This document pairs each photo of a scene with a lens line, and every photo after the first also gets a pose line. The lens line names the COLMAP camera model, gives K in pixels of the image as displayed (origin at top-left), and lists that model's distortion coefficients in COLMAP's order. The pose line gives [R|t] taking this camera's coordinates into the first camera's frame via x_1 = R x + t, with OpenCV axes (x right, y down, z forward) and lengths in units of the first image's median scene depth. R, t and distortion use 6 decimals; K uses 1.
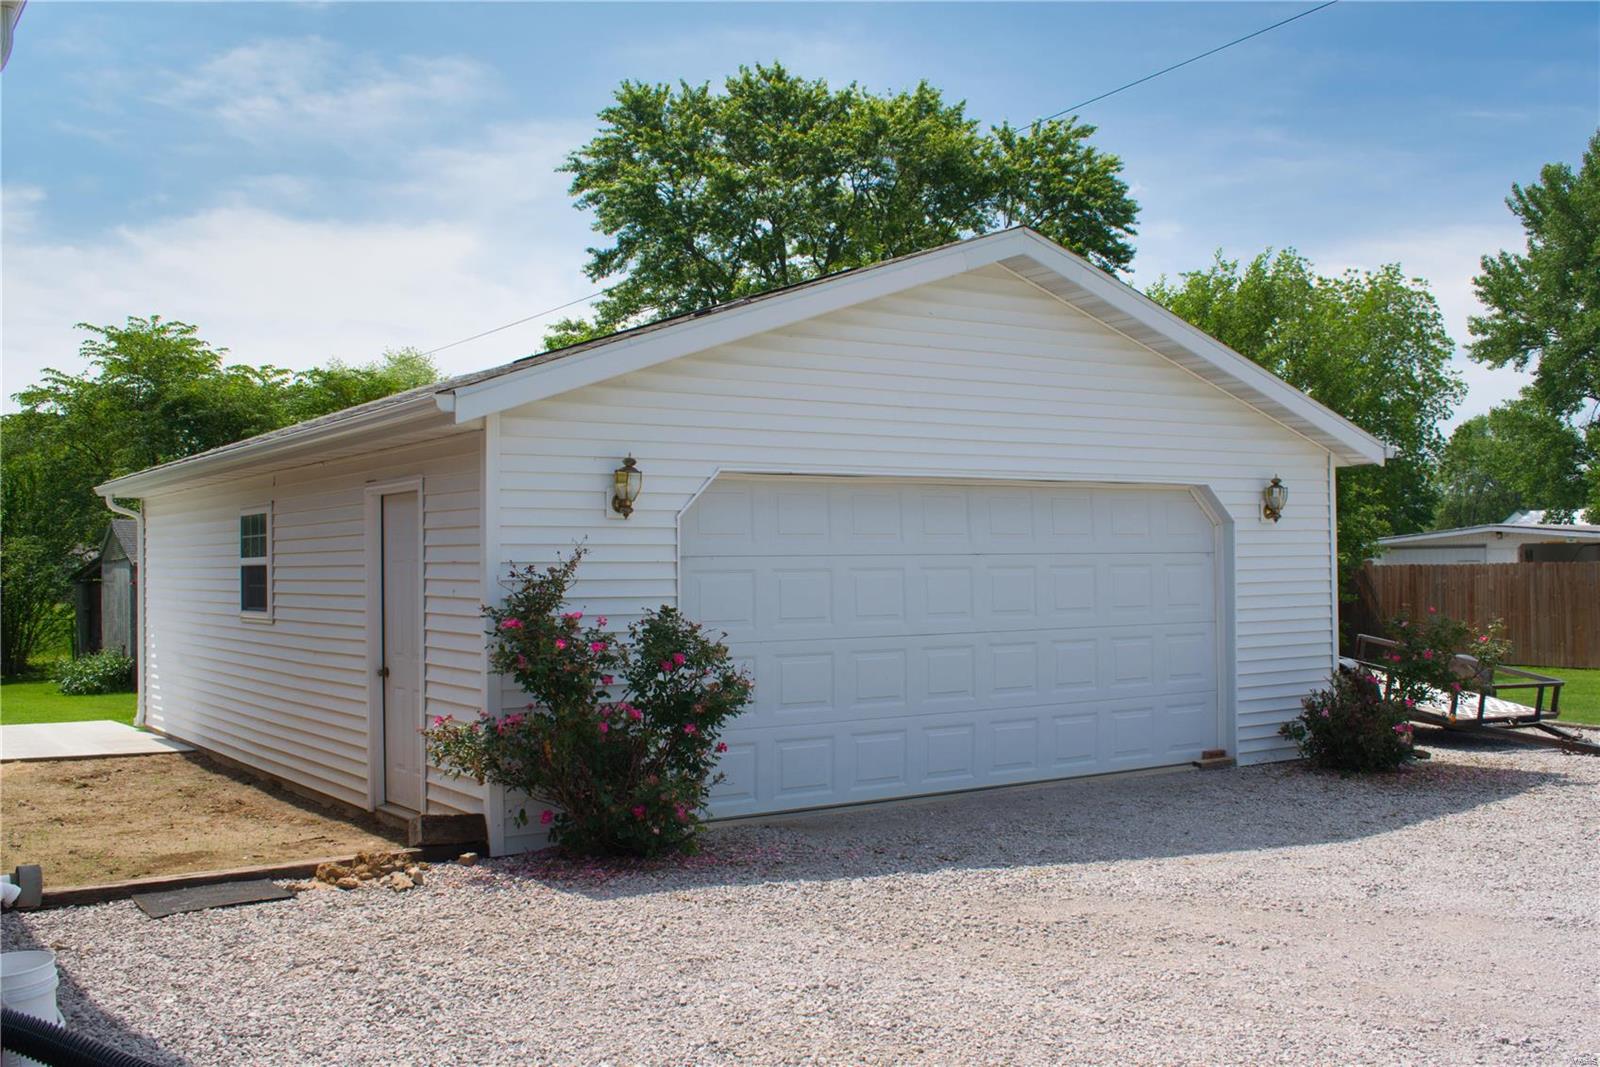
lens RADIAL K [[1530.9, 0, 800.0], [0, 1530.9, 533.5], [0, 0, 1]] dist [-0.056101, -0.000319]
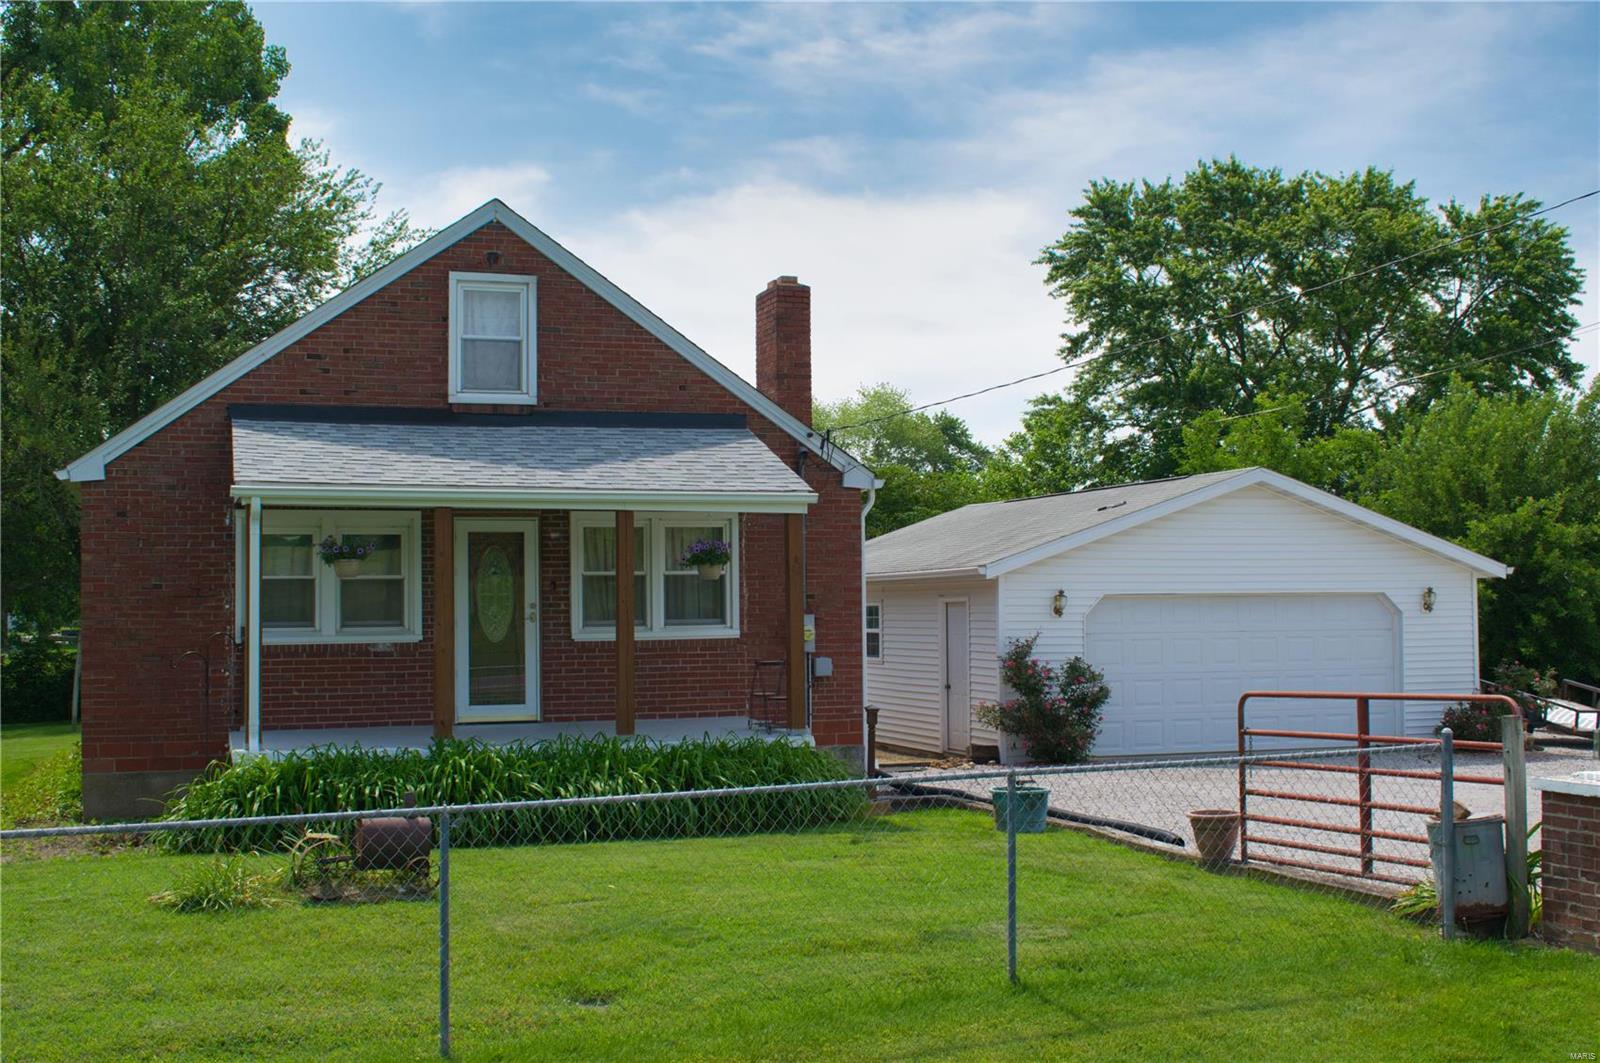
lens RADIAL K [[1808.0, 0, 800.0], [0, 1808.0, 531.5], [0, 0, 1]] dist [-0.080751, 0.015285]
pose [[0.958315, -0.008050, -0.285602, 0.054487], [0.002150, 0.999778, -0.020966, -0.015877], [0.285707, 0.019478, 0.958119, -0.323012]]
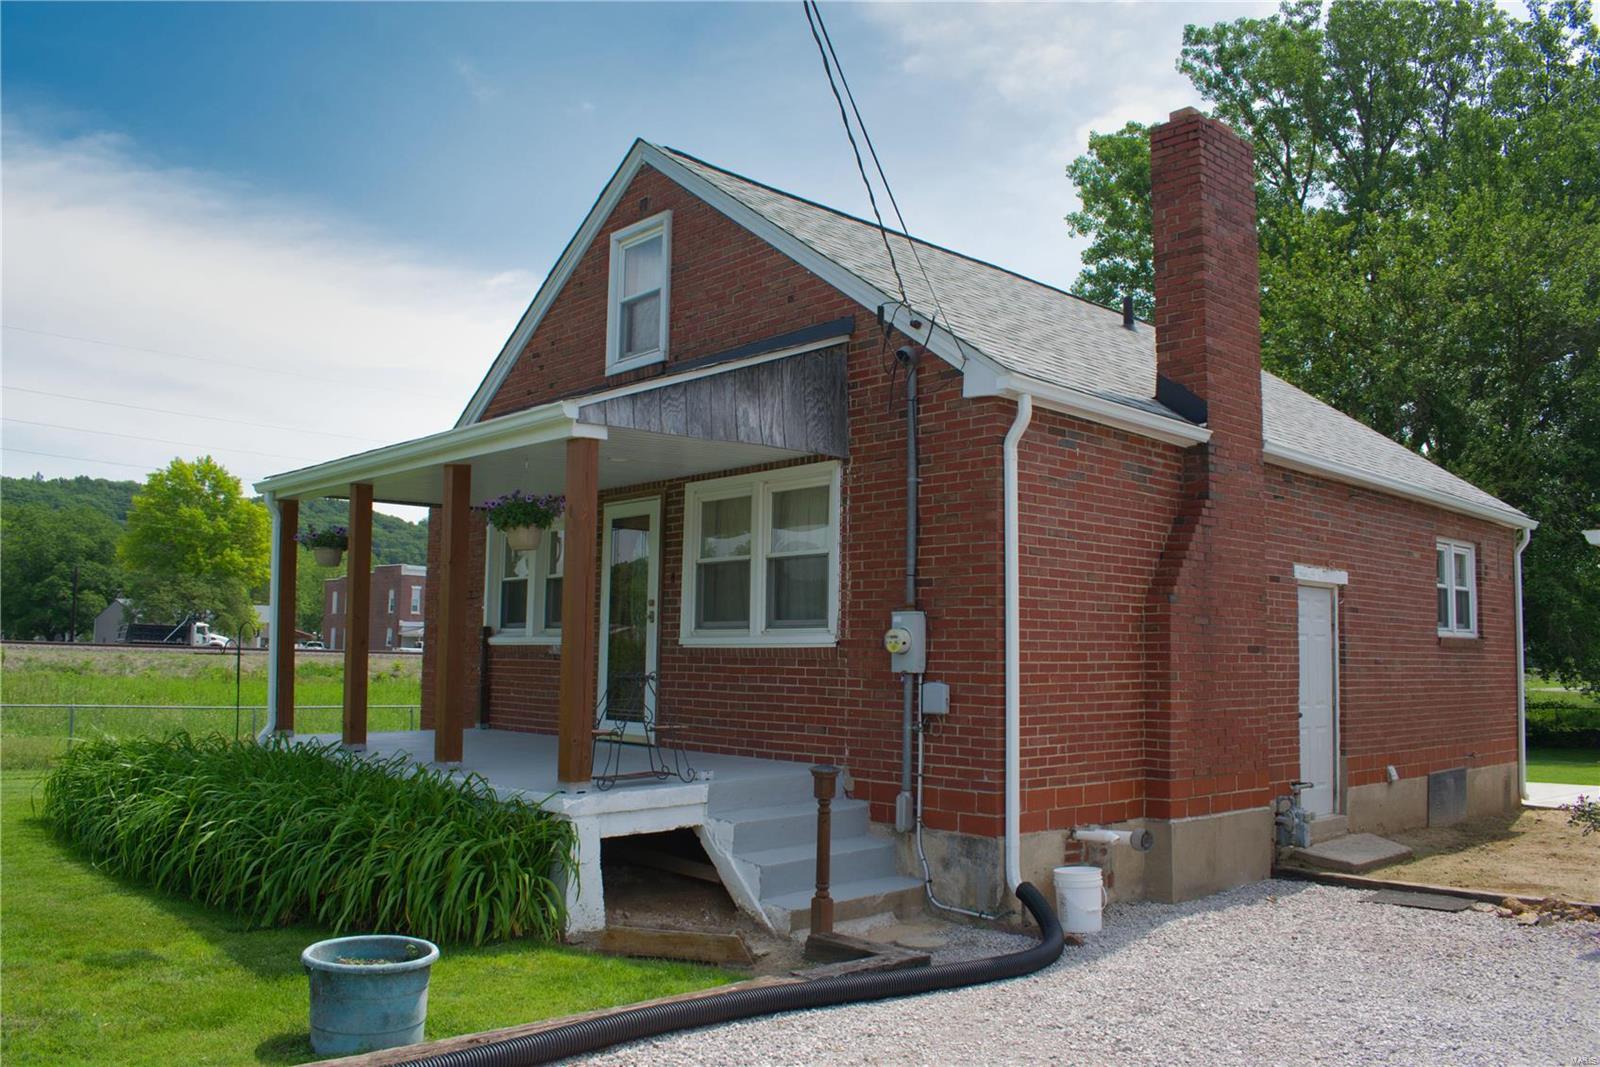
lens RADIAL K [[1246.0, 0, 800.0], [0, 1246.0, 533.5], [0, 0, 1]] dist [-0.080967, -0.001540]
pose [[0.138839, -0.084193, -0.986730, 0.111433], [-0.001187, 0.996365, -0.085182, -0.001135], [0.990314, 0.012998, 0.138234, 0.042991]]
